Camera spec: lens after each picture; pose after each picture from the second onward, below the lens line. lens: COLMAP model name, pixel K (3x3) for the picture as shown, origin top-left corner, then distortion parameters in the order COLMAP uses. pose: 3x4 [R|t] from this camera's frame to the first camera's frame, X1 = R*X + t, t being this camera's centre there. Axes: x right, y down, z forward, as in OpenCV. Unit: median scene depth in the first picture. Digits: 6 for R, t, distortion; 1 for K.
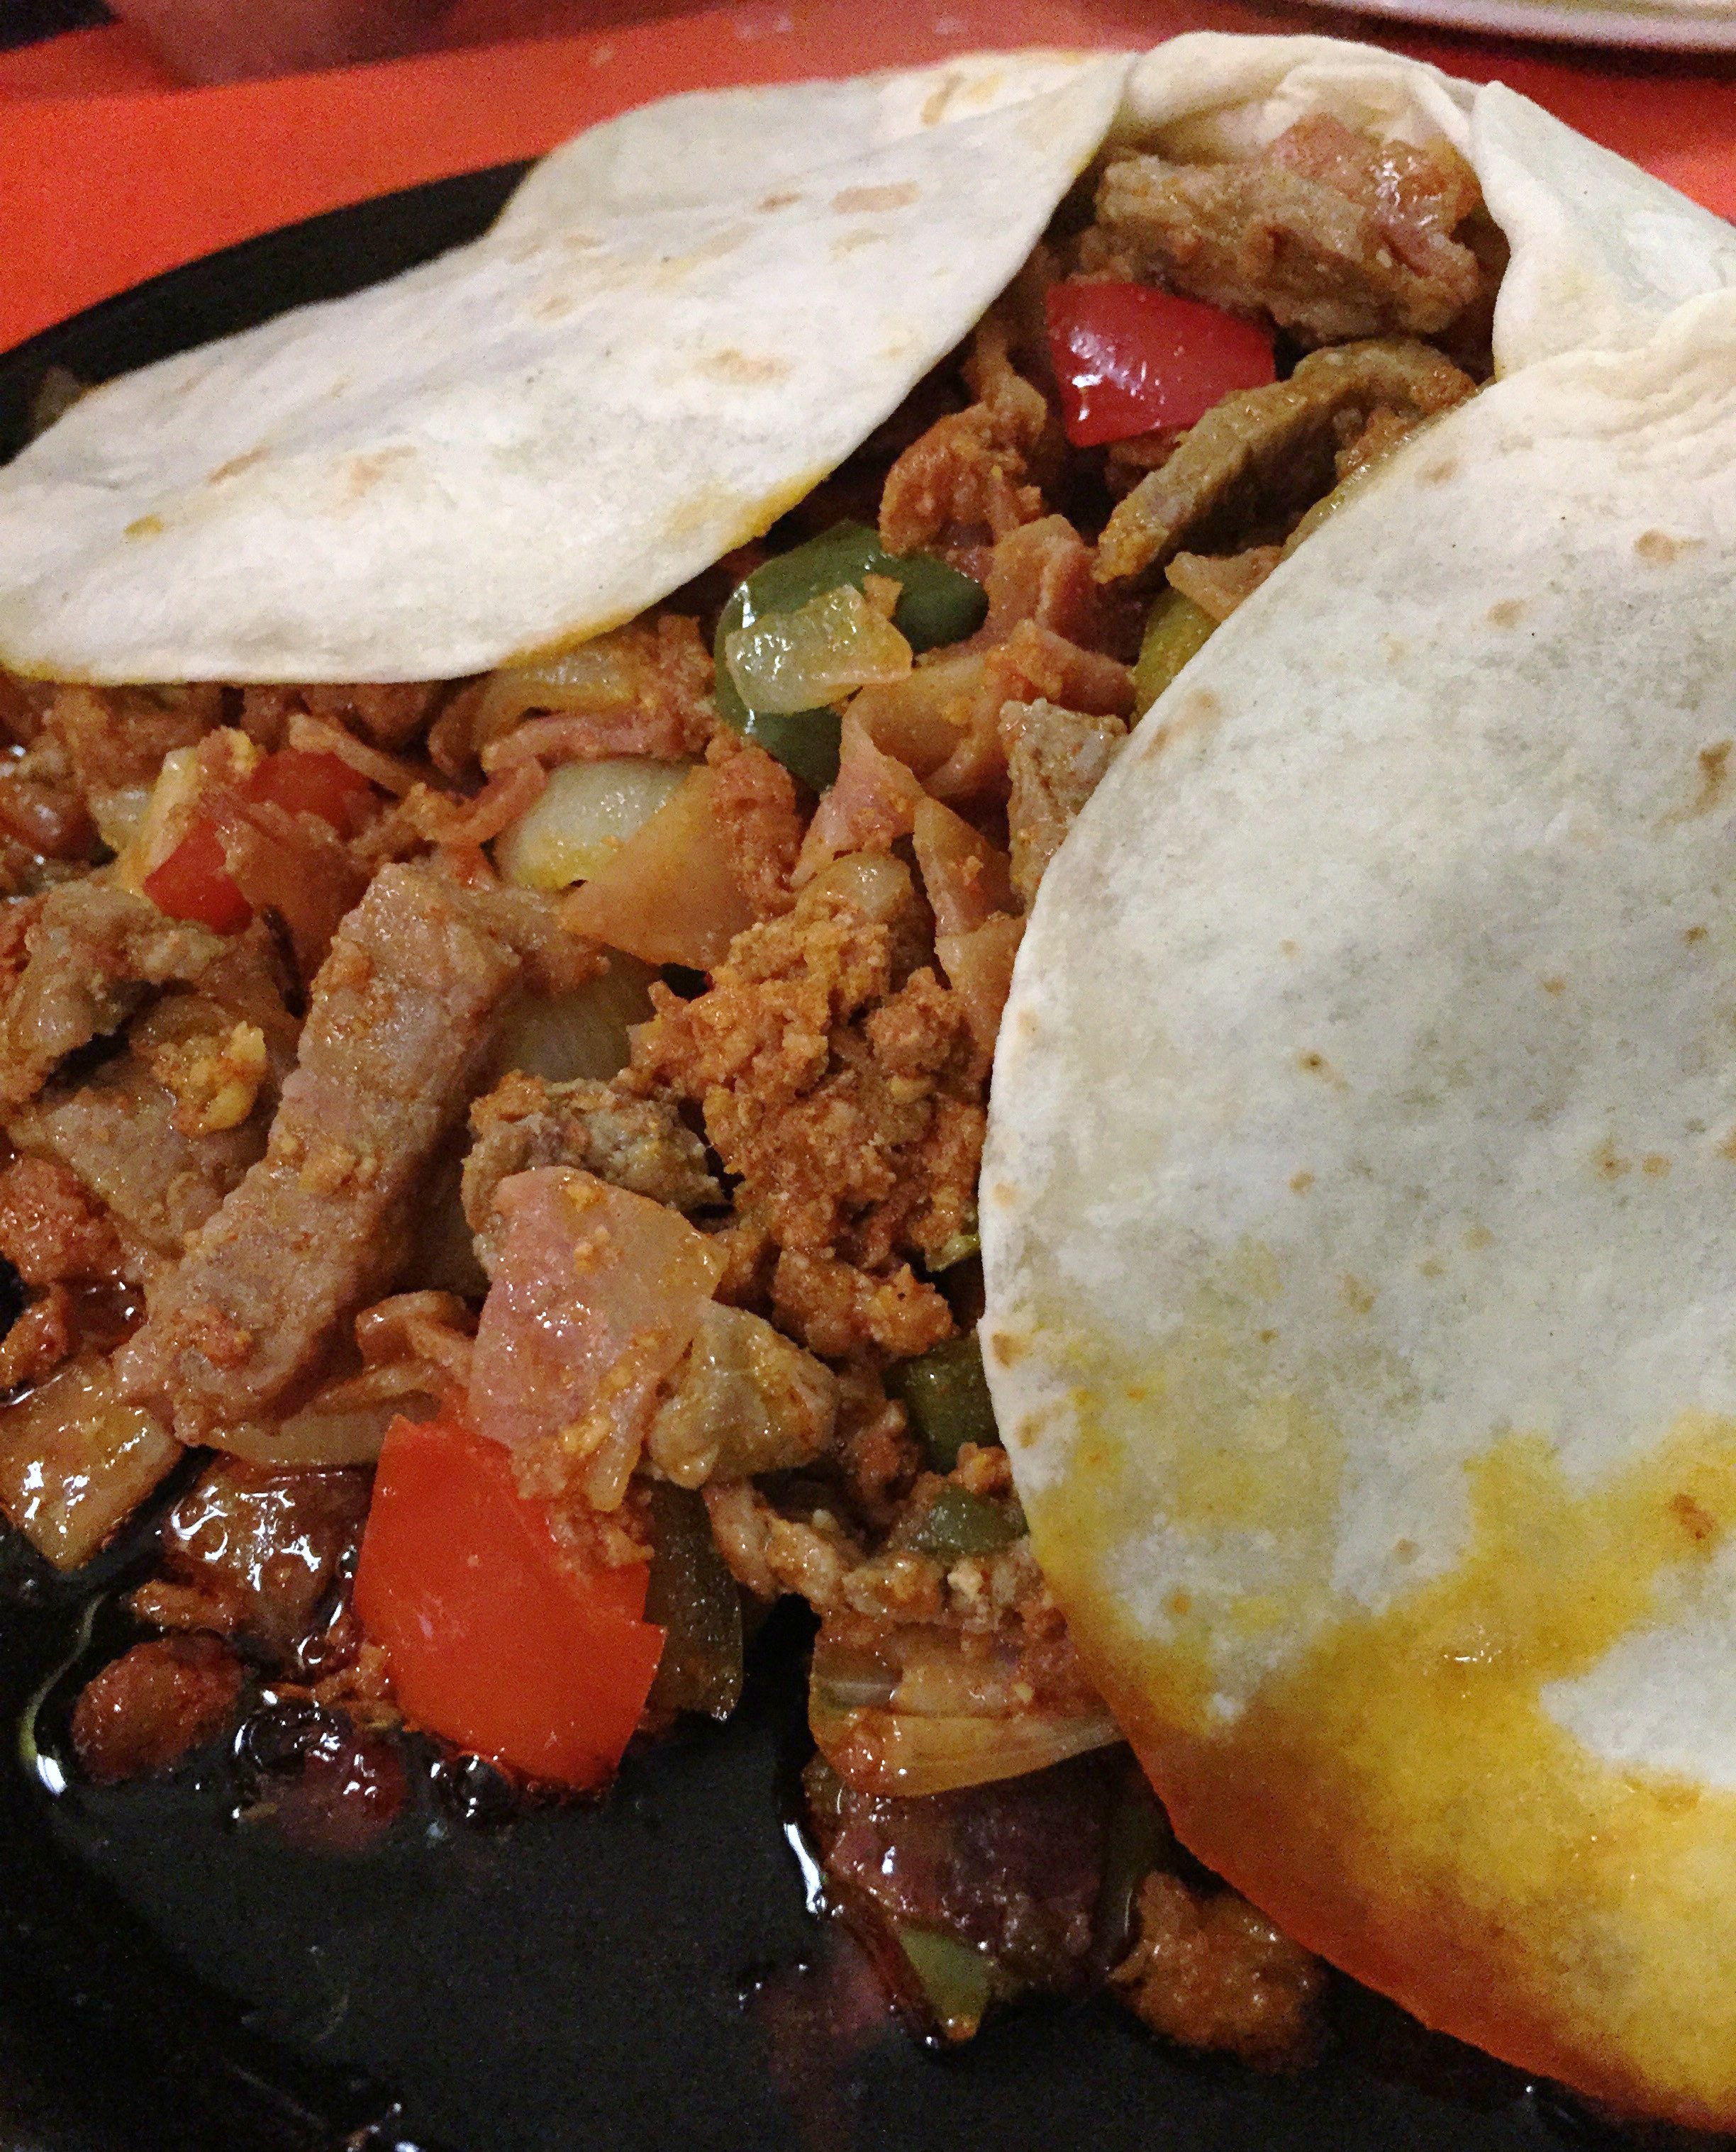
lens RADIAL K [[1860.5, 0, 868.0], [0, 1860.5, 1076.0], [0, 0, 1]] dist [0.023435, 0.002820]
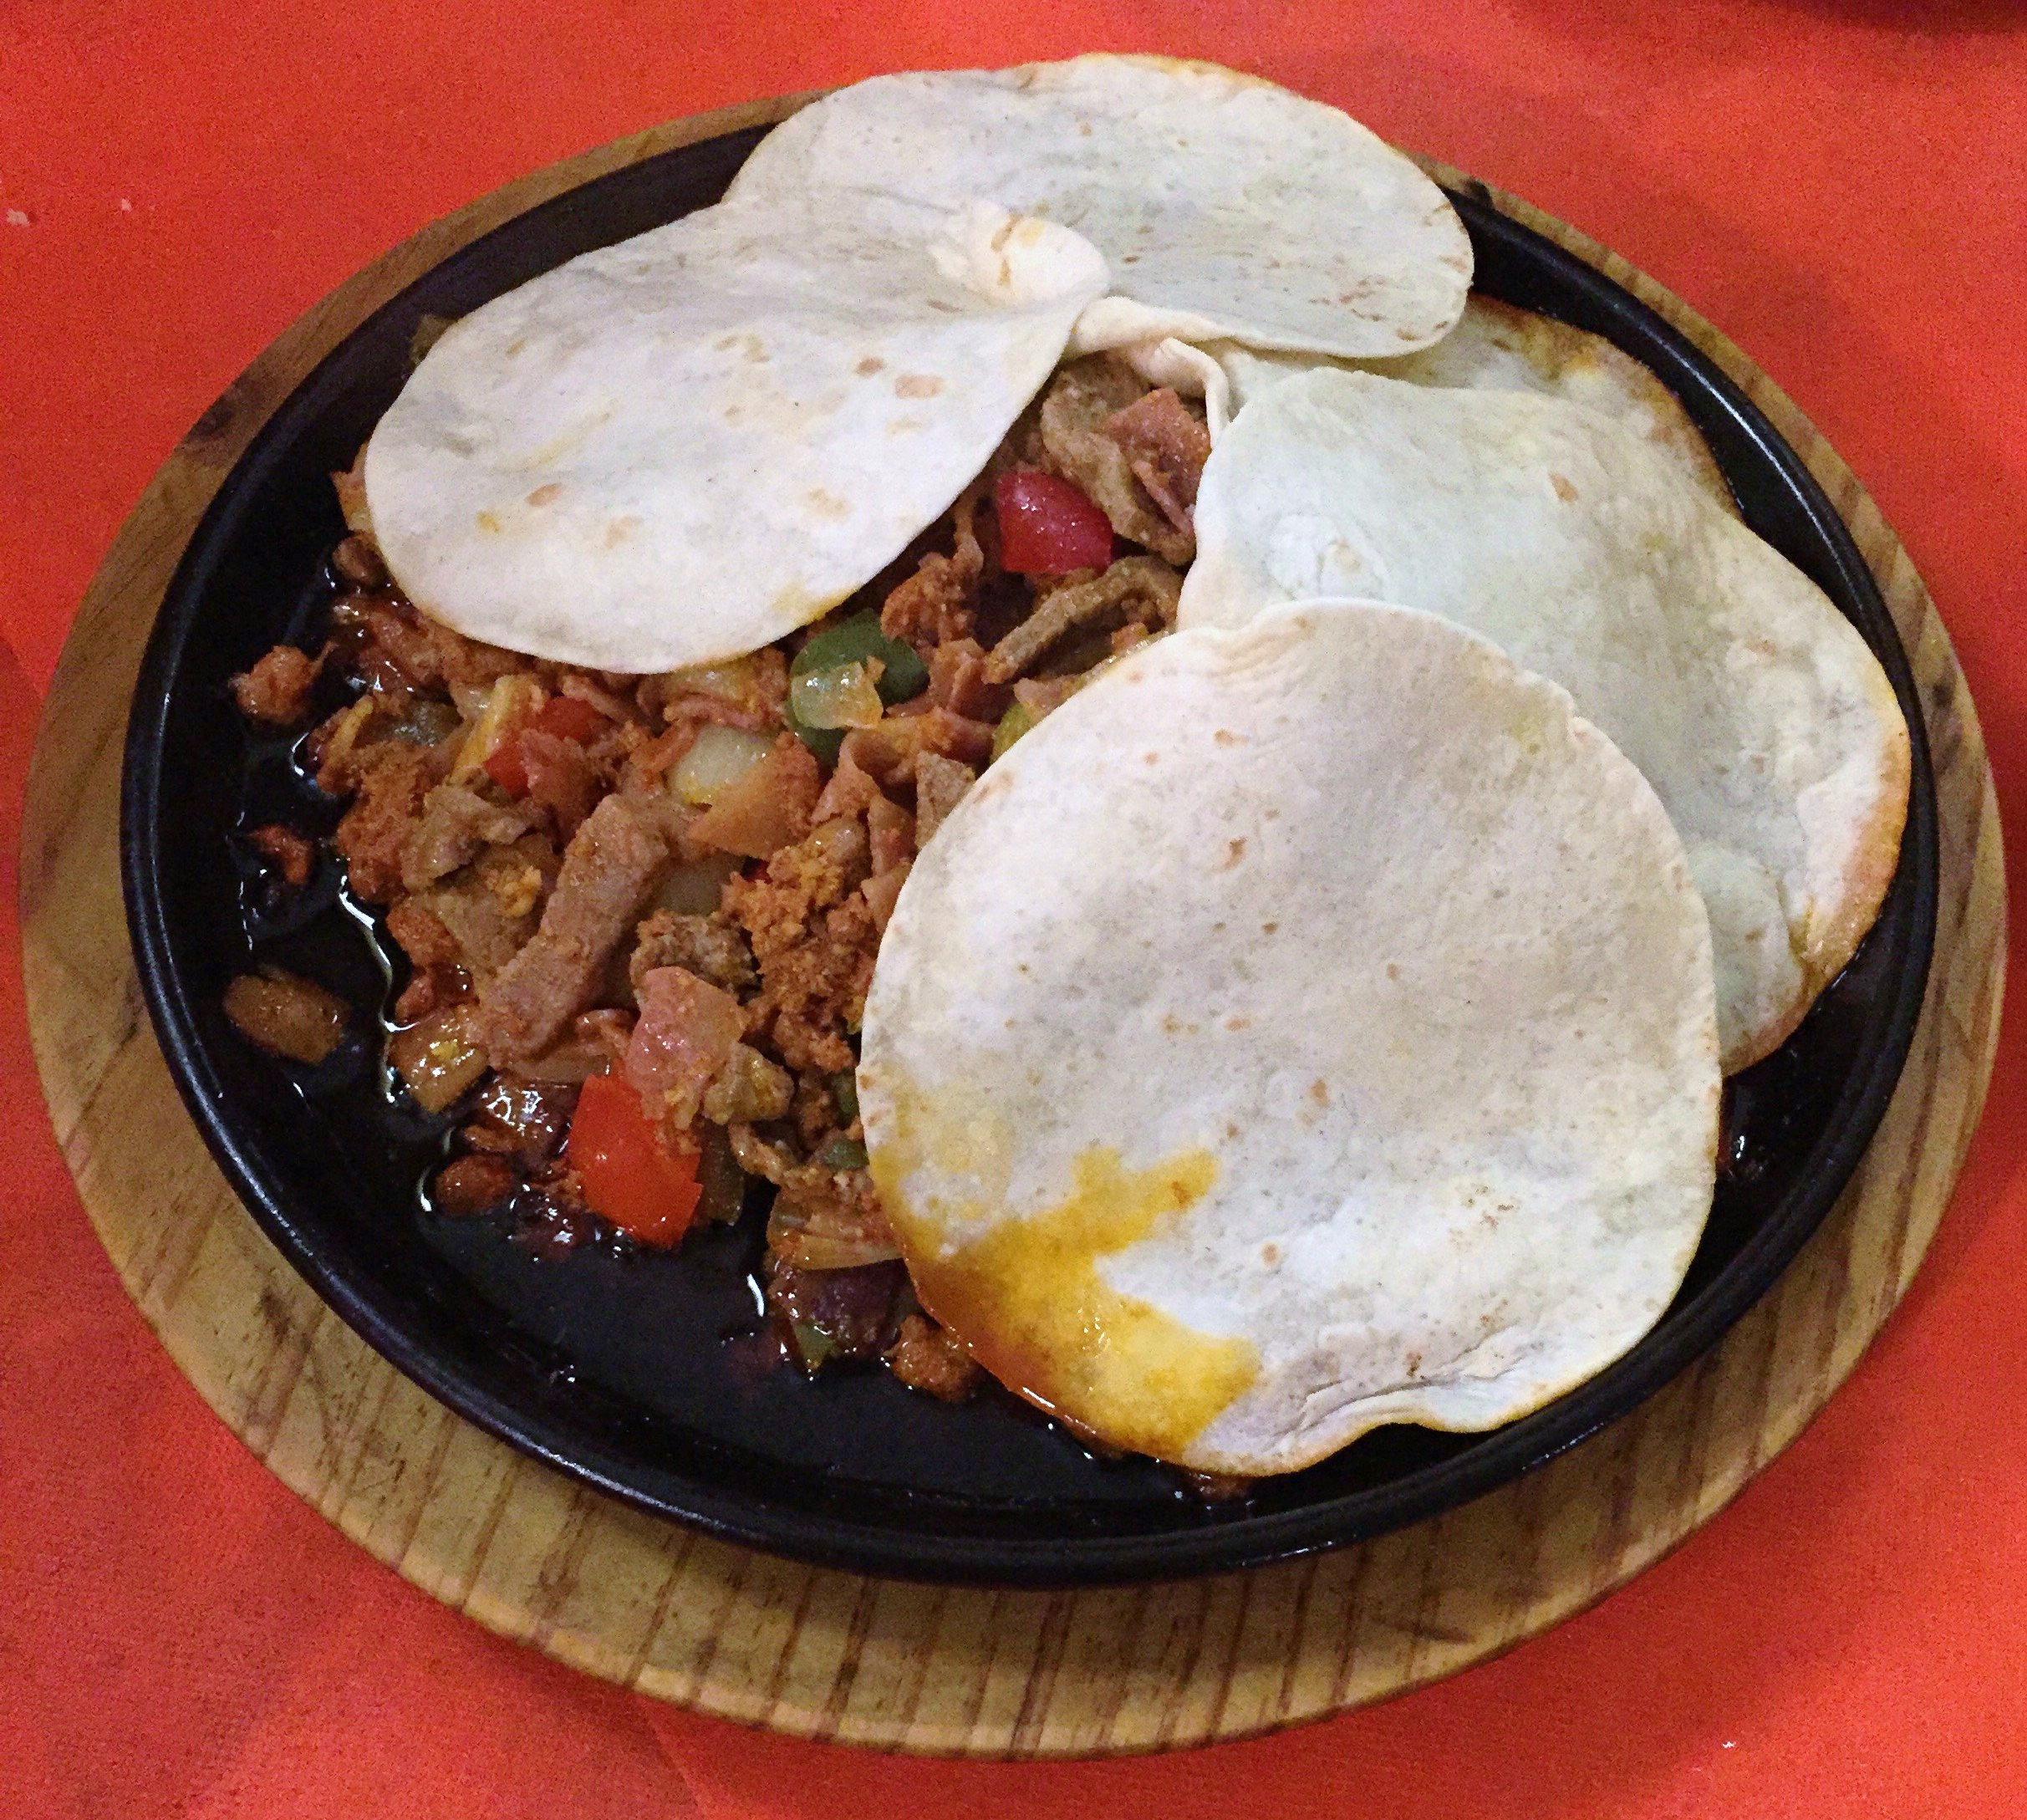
lens RADIAL K [[2140.5, 0, 1013.5], [0, 2140.5, 910.0], [0, 0, 1]] dist [0.011553, 0.000866]
pose [[0.990955, 0.116554, -0.066512, 0.360204], [-0.101820, 0.975881, 0.193104, -0.511639], [0.087415, -0.184585, 0.978921, -1.299332]]
